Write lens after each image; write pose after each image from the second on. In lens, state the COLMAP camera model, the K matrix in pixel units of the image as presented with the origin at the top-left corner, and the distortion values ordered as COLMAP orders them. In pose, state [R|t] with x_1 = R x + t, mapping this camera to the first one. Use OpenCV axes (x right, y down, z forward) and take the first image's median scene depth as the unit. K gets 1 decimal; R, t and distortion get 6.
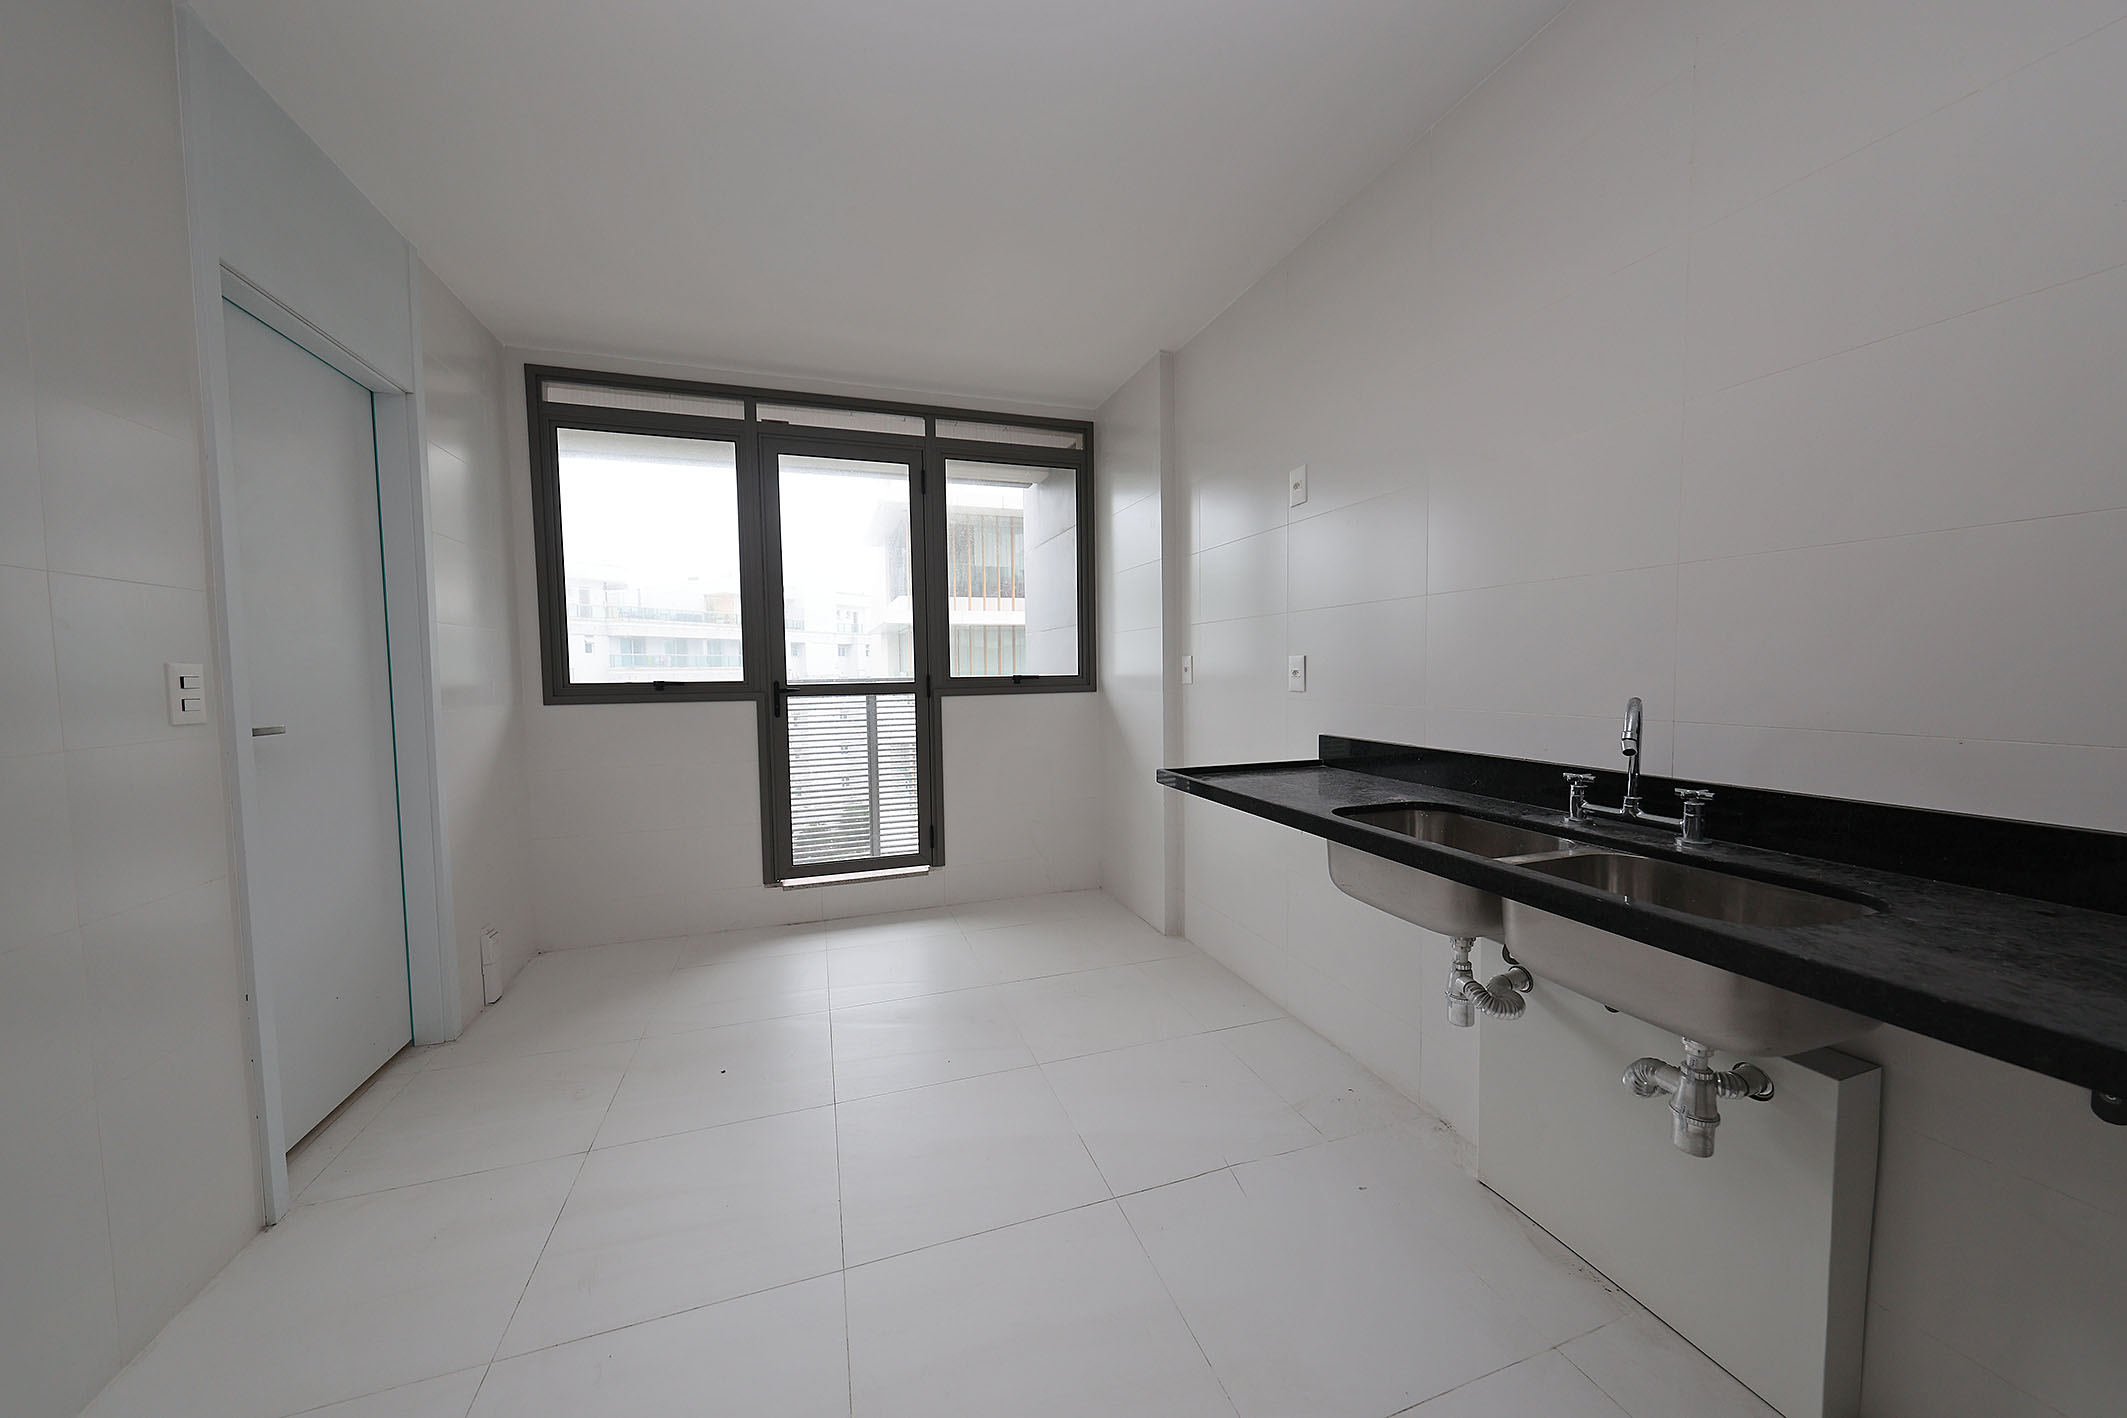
lens RADIAL K [[731.9, 0, 1066.3], [0, 731.9, 719.3], [0, 0, 1]] dist [0.003398, 0.000680]
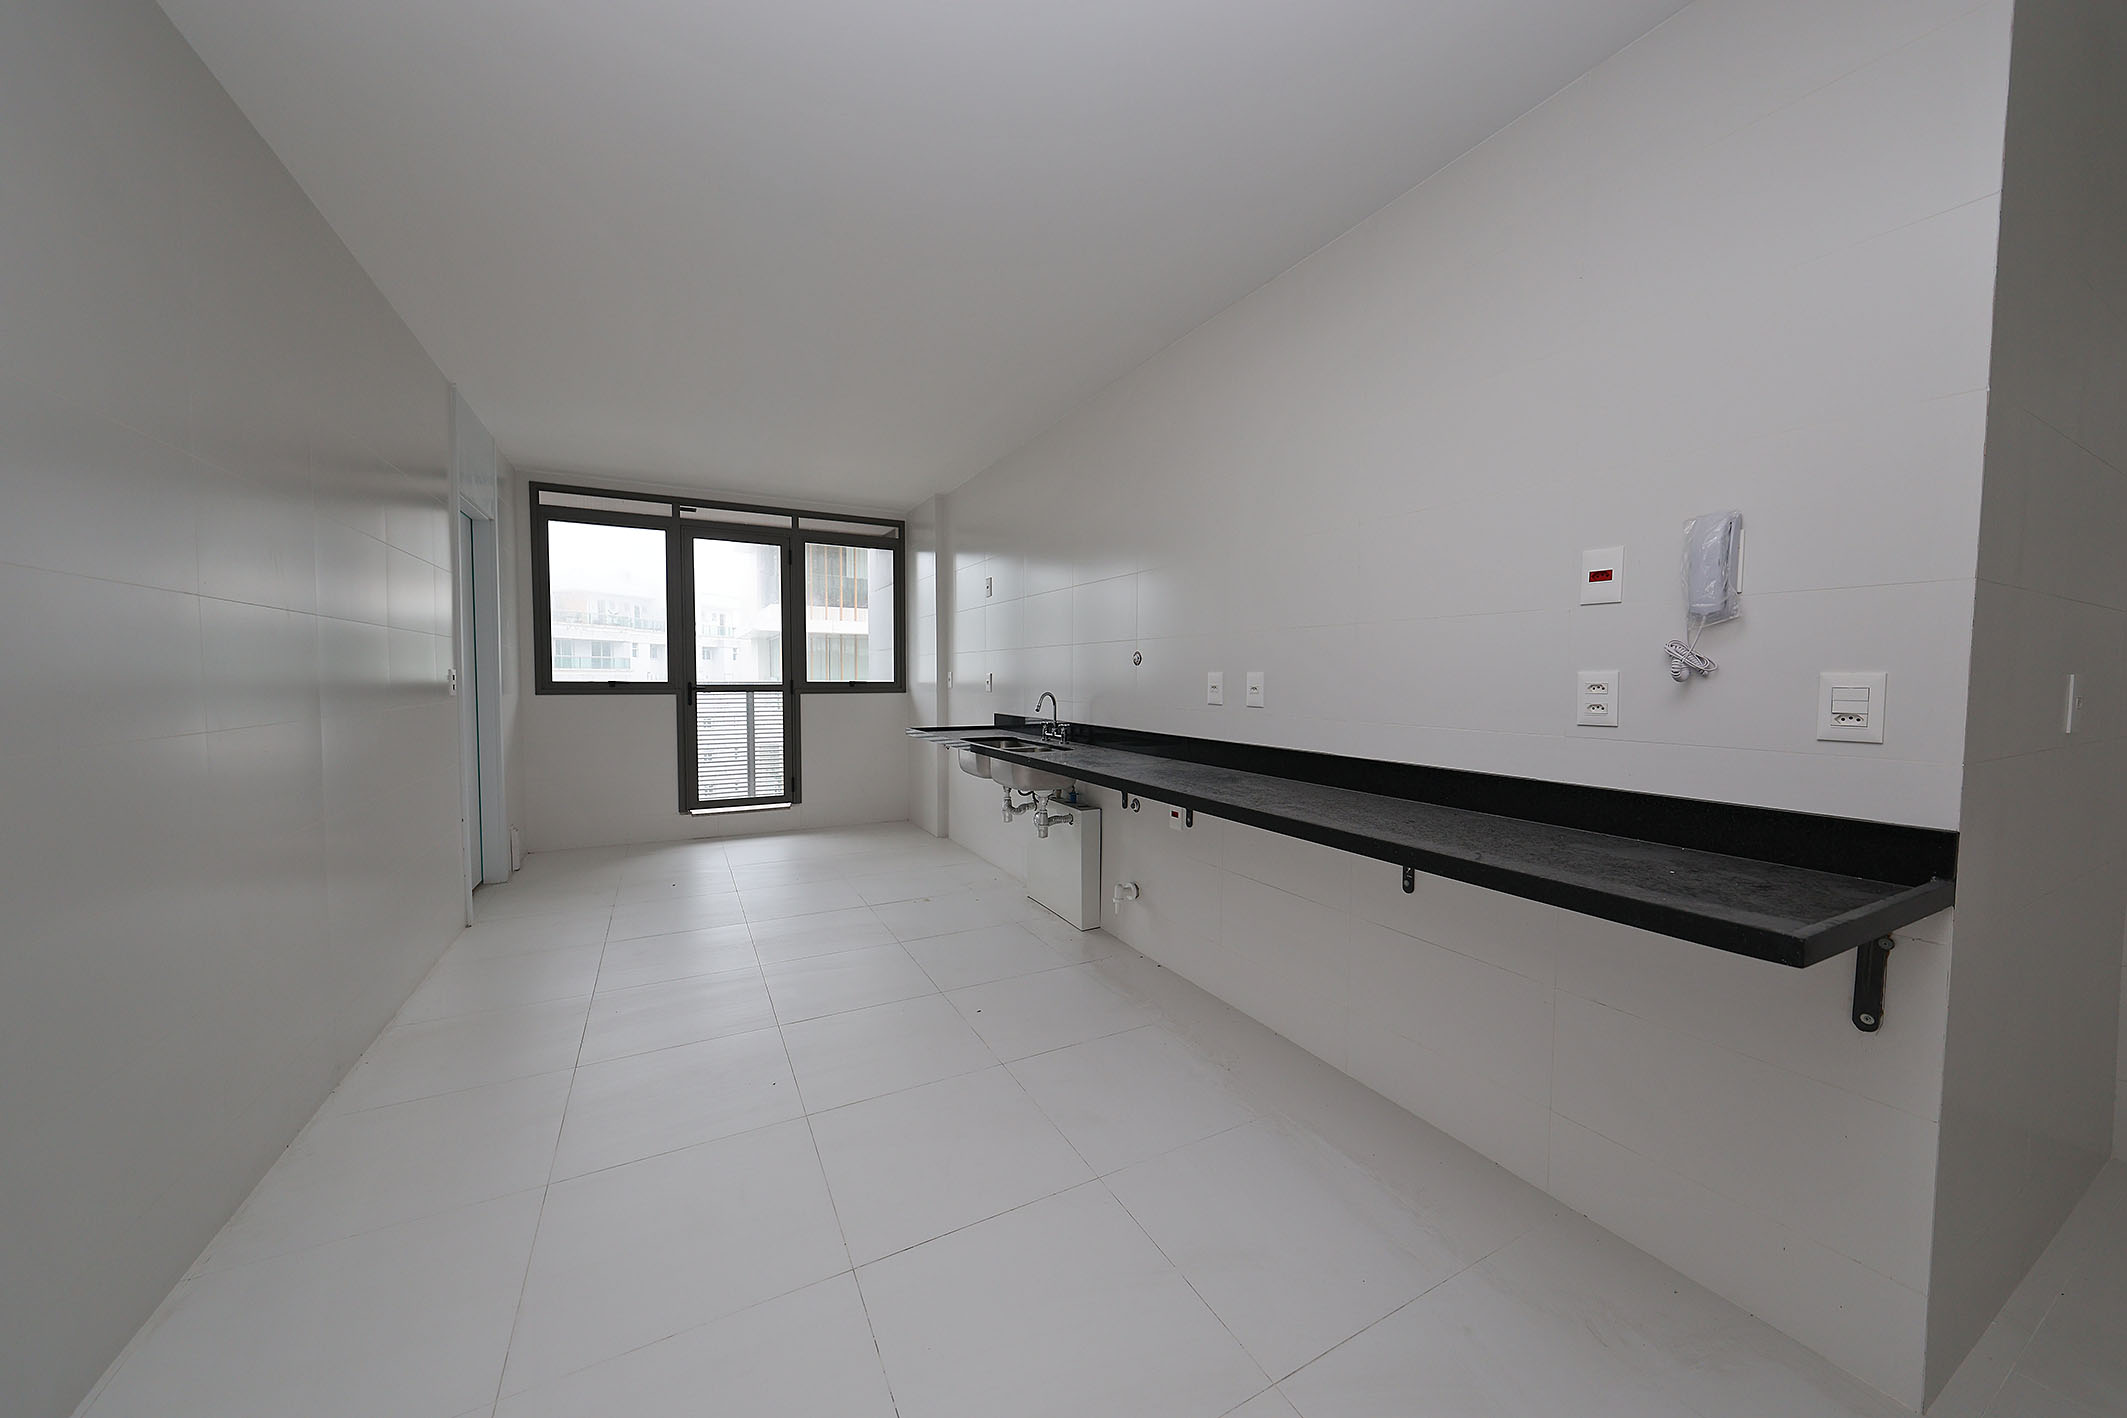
lens RADIAL K [[731.9, 0, 1062.7], [0, 731.9, 705.5], [0, 0, 1]] dist [0.003398, 0.000680]
pose [[0.987116, 0.010818, 0.159638, 0.141196], [-0.006104, 0.999532, -0.029991, 0.039126], [-0.159888, 0.028630, 0.986720, -0.668183]]
